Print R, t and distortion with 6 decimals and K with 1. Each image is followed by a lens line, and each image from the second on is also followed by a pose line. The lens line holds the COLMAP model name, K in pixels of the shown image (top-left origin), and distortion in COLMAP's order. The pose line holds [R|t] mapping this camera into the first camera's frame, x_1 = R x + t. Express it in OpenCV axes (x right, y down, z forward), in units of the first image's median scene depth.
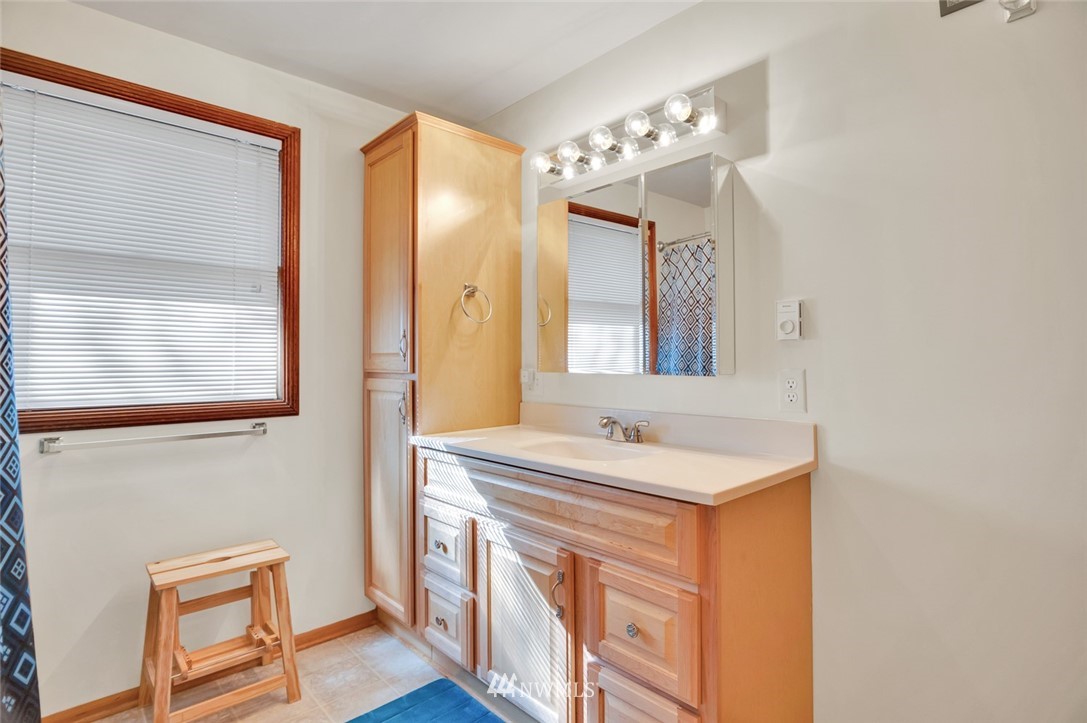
lens RADIAL K [[551.4, 0, 544.7], [0, 551.4, 351.0], [0, 0, 1]] dist [-0.003455, -0.000861]
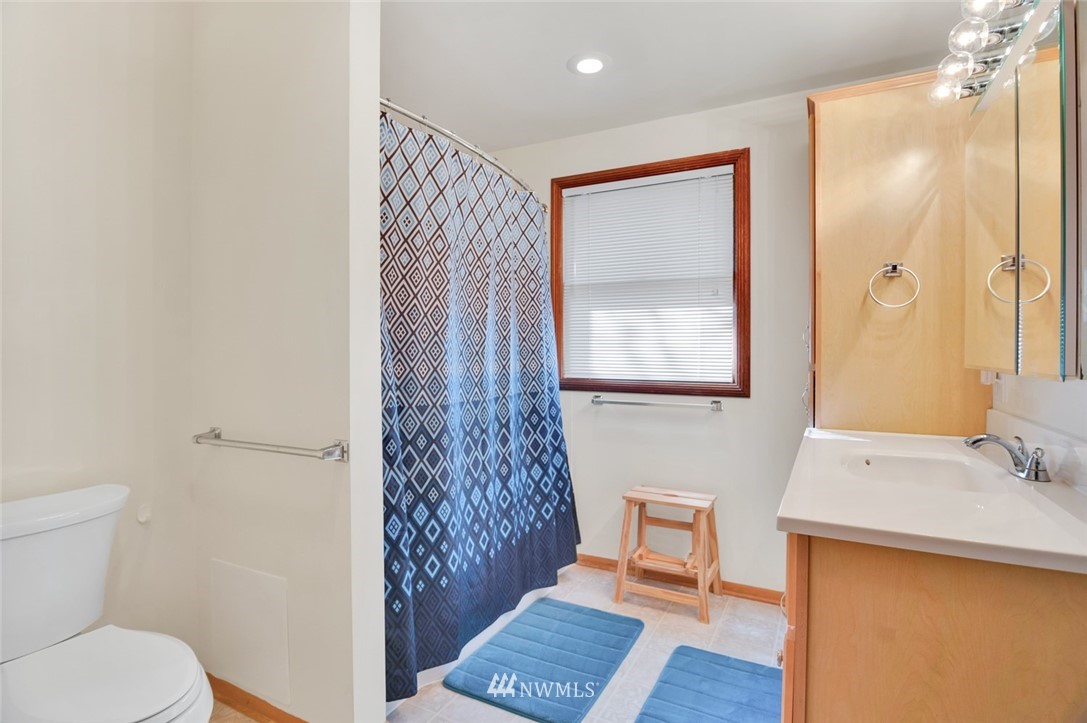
lens RADIAL K [[551.4, 0, 544.7], [0, 551.4, 363.1], [0, 0, 1]] dist [-0.003455, -0.000861]
pose [[0.334823, 0.026096, -0.941920, 0.518951], [0.011783, 0.999422, 0.031878, 0.001061], [0.942207, -0.021772, 0.334322, 0.219906]]
